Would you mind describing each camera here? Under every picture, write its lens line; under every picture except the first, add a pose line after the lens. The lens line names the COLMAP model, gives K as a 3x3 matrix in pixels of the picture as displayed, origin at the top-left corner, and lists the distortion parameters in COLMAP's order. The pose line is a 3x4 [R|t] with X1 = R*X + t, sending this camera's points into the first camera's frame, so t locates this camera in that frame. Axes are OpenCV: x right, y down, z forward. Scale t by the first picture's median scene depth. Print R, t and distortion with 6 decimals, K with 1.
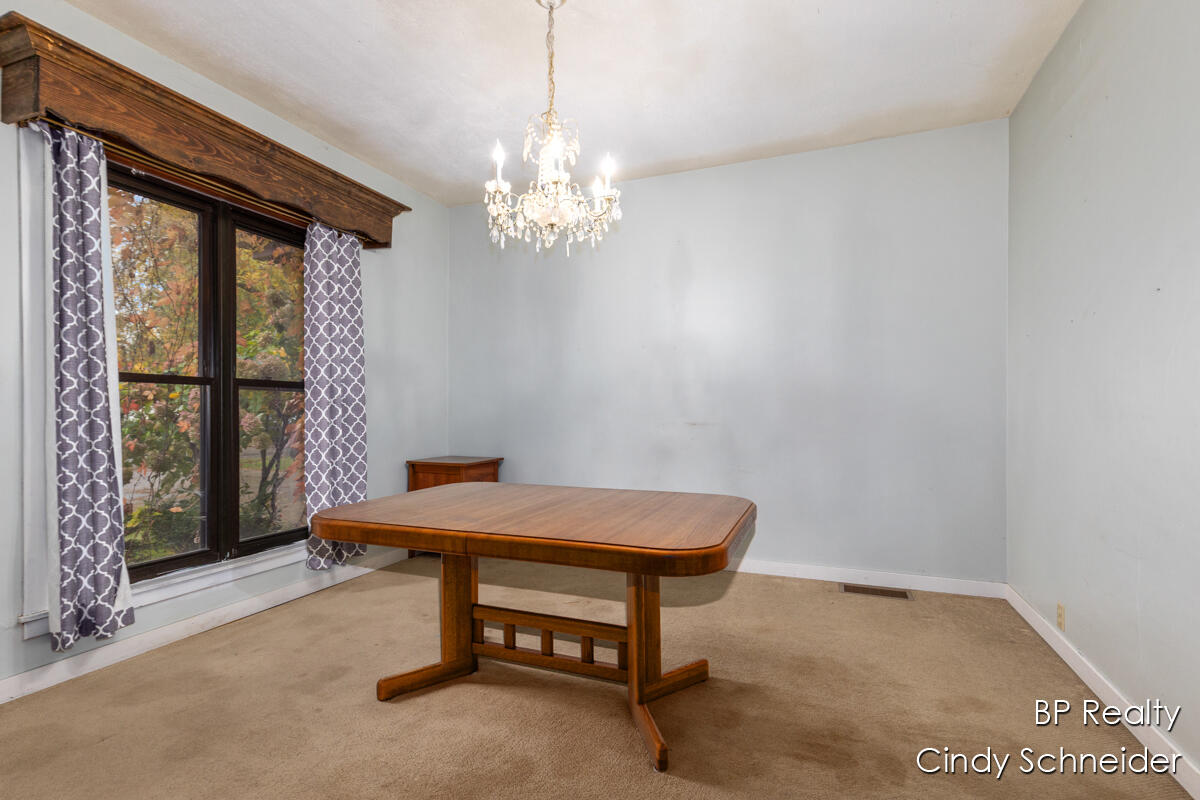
lens RADIAL K [[555.9, 0, 602.5], [0, 555.9, 425.3], [0, 0, 1]] dist [0.019454, -0.000002]
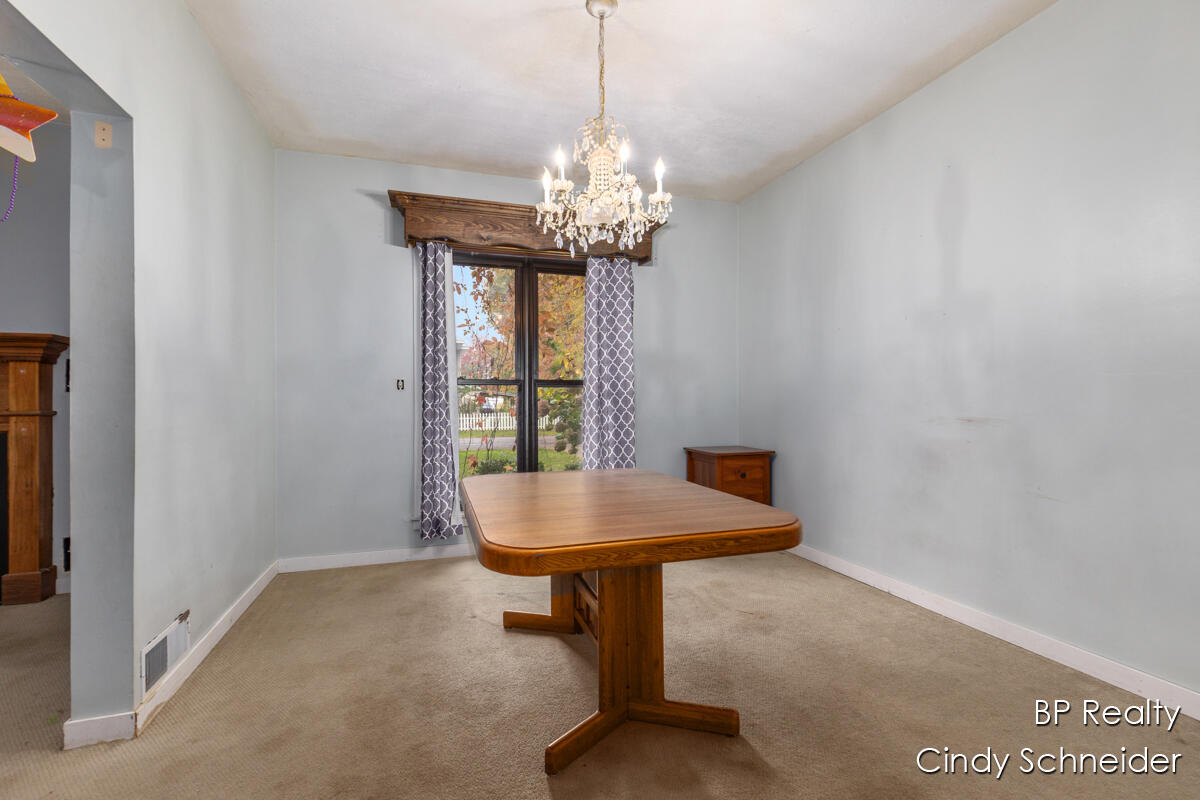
lens RADIAL K [[541.0, 0, 601.3], [0, 541.0, 409.2], [0, 0, 1]] dist [0.004715, -0.000219]
pose [[0.633010, 0.007883, -0.774104, 0.614287], [-0.018044, 0.999827, -0.004574, -0.007083], [0.773933, 0.016863, 0.633042, 0.325608]]
